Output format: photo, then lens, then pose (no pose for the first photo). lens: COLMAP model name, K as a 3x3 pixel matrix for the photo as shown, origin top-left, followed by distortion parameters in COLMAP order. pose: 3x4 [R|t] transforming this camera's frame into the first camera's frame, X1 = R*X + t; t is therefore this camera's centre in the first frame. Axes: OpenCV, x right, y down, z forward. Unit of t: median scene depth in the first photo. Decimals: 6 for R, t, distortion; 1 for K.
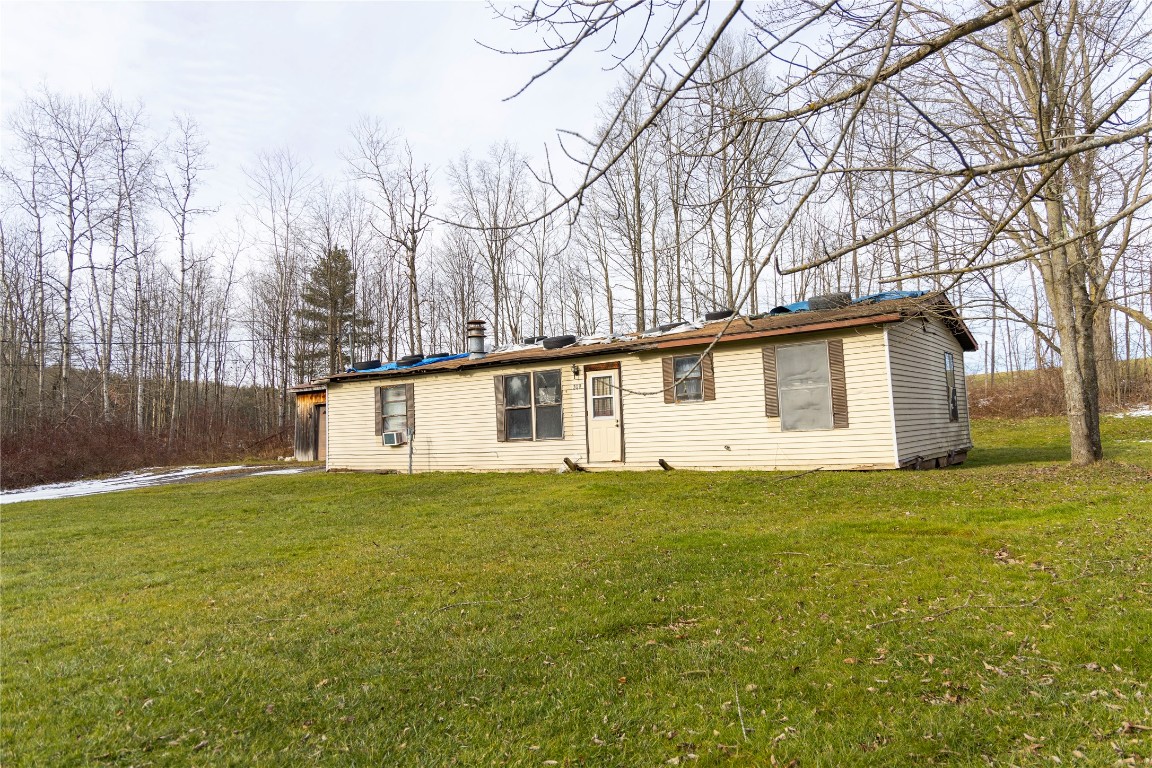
lens RADIAL K [[766.5, 0, 581.8], [0, 766.5, 376.4], [0, 0, 1]] dist [0.006046, -0.002711]
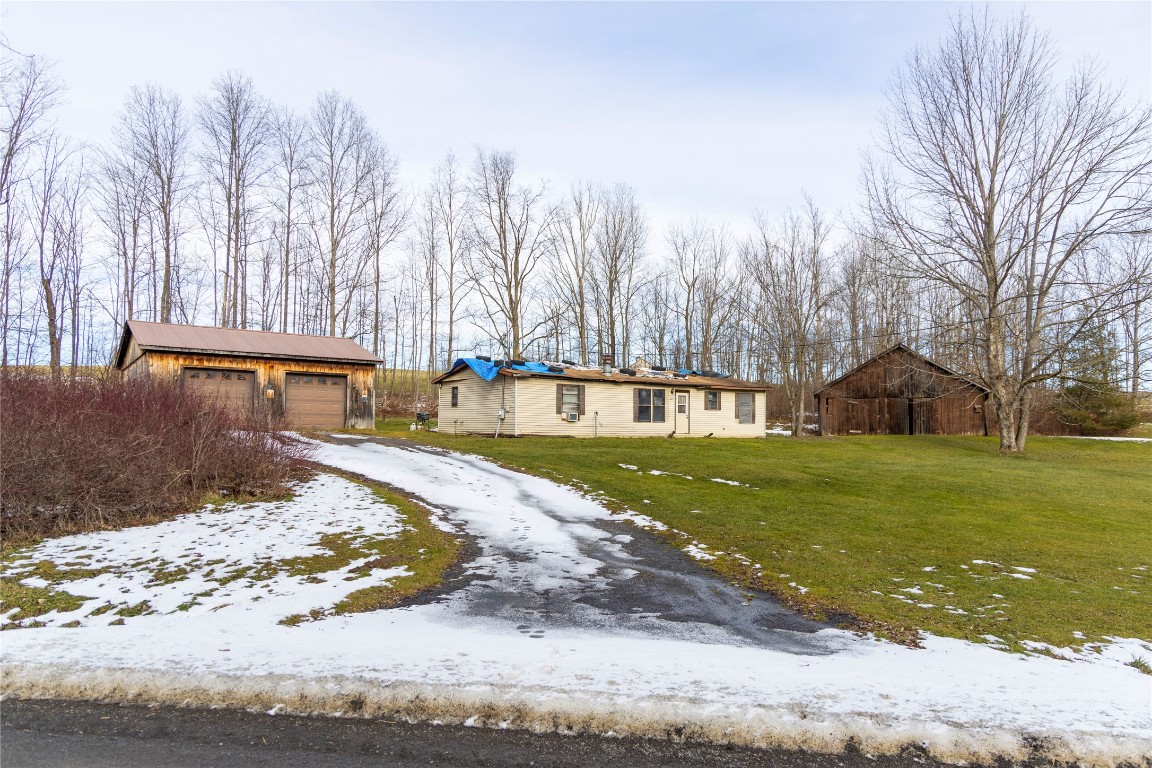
lens RADIAL K [[766.5, 0, 581.2], [0, 766.5, 385.1], [0, 0, 1]] dist [0.006046, -0.002711]
pose [[0.355393, 0.088999, 0.930470, -2.088879], [-0.103813, 0.993056, -0.055334, 0.119835], [-0.928934, -0.076930, 0.362165, 0.445455]]
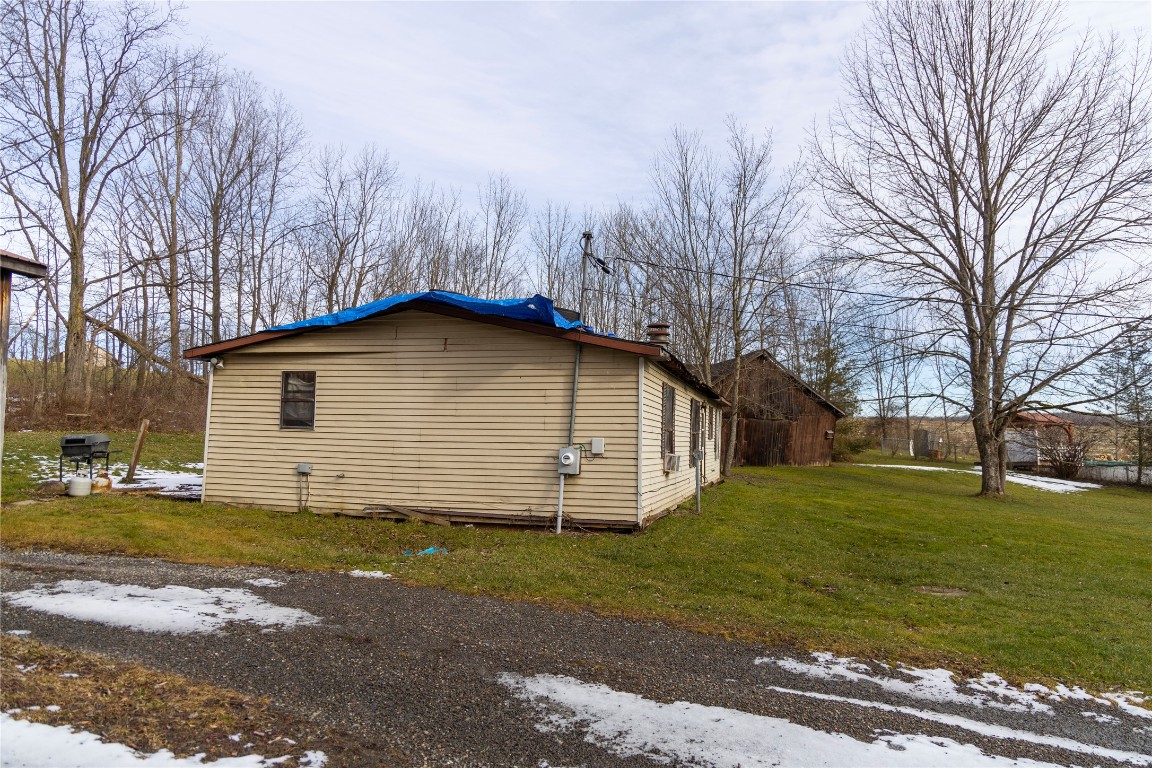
lens RADIAL K [[766.5, 0, 578.2], [0, 766.5, 385.3], [0, 0, 1]] dist [0.006046, -0.002711]
pose [[-0.331837, 0.090595, 0.938977, -1.014572], [-0.094648, 0.987158, -0.128692, 0.126244], [-0.938577, -0.131577, -0.319001, 1.521138]]
